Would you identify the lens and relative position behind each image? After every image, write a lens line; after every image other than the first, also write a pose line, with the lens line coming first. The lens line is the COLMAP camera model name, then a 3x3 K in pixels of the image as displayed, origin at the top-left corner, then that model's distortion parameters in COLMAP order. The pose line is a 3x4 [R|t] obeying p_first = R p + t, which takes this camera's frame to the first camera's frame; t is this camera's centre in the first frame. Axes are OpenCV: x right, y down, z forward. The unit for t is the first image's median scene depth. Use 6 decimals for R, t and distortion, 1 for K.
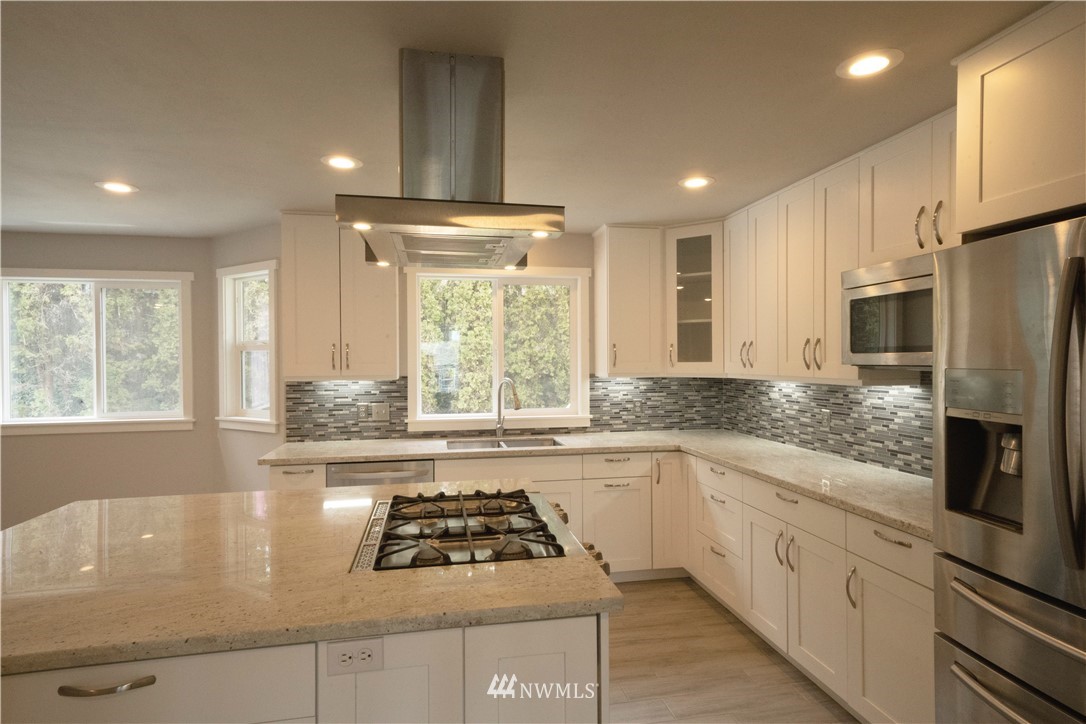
lens RADIAL K [[579.8, 0, 543.0], [0, 579.8, 362.0], [0, 0, 1]] dist [0.018611, 0.000569]
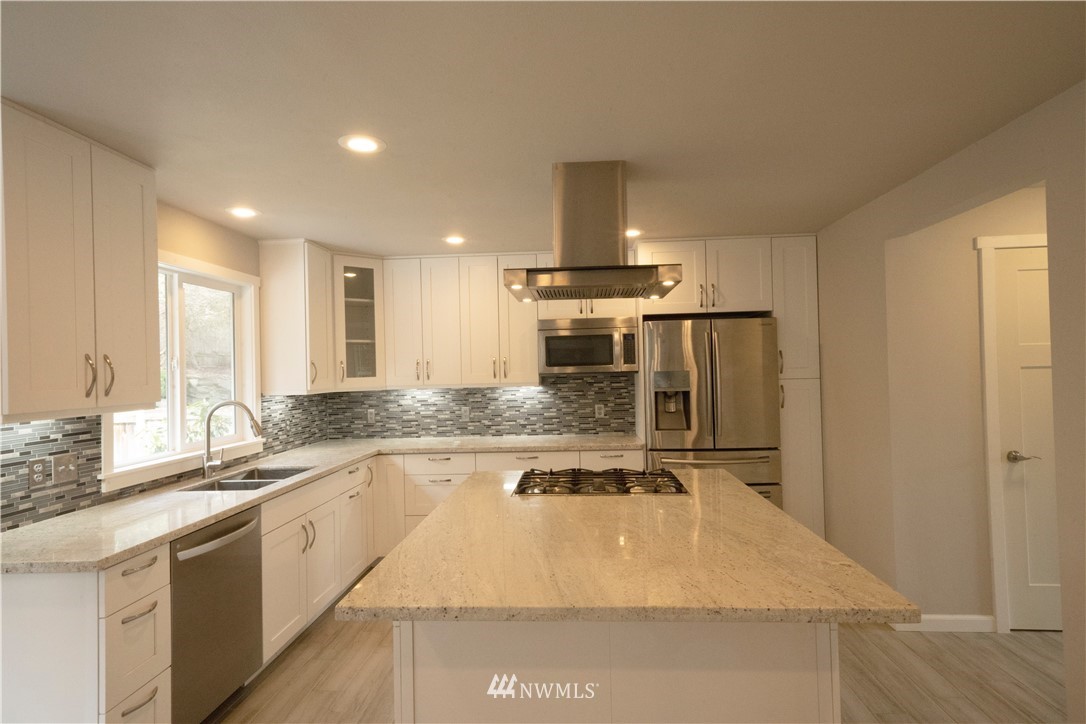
lens RADIAL K [[579.8, 0, 543.0], [0, 579.8, 362.0], [0, 0, 1]] dist [0.018611, 0.000569]
pose [[0.261069, 0.010325, 0.965265, -0.758608], [0.030154, 0.999368, -0.018845, 0.002136], [-0.964849, 0.034027, 0.260593, 0.368080]]
